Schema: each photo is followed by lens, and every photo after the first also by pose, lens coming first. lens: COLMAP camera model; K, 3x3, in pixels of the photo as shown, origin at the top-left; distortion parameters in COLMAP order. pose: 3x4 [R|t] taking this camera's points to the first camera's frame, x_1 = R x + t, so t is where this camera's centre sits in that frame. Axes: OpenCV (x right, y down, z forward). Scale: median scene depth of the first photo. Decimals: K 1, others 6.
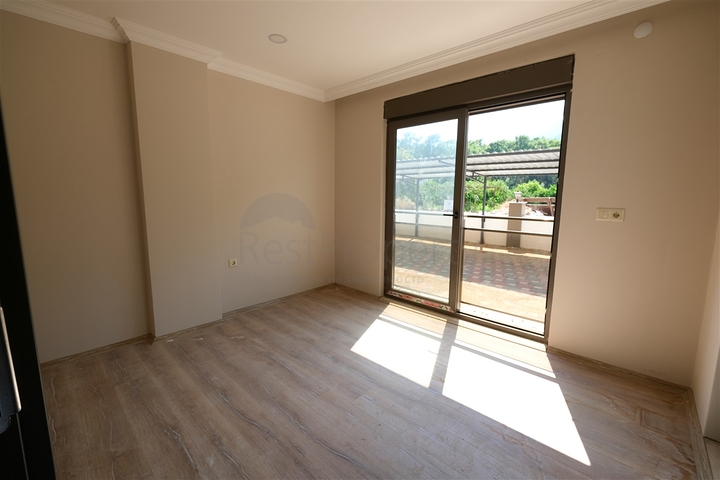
lens RADIAL K [[309.3, 0, 360.7], [0, 309.3, 237.8], [0, 0, 1]] dist [0.001553, 0.000931]
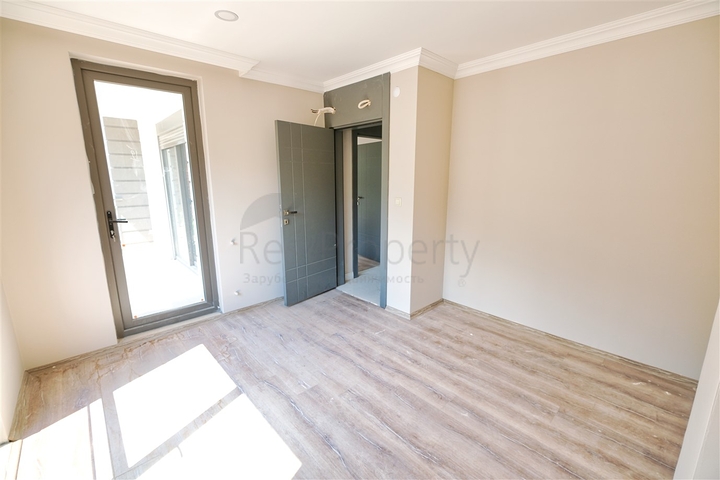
lens RADIAL K [[309.3, 0, 360.7], [0, 309.3, 237.8], [0, 0, 1]] dist [0.001553, 0.000931]
pose [[-0.997417, -0.016256, 0.069959, -0.245993], [0.007828, 0.943644, 0.330869, -0.352966], [-0.071395, 0.330562, -0.941080, 1.851876]]
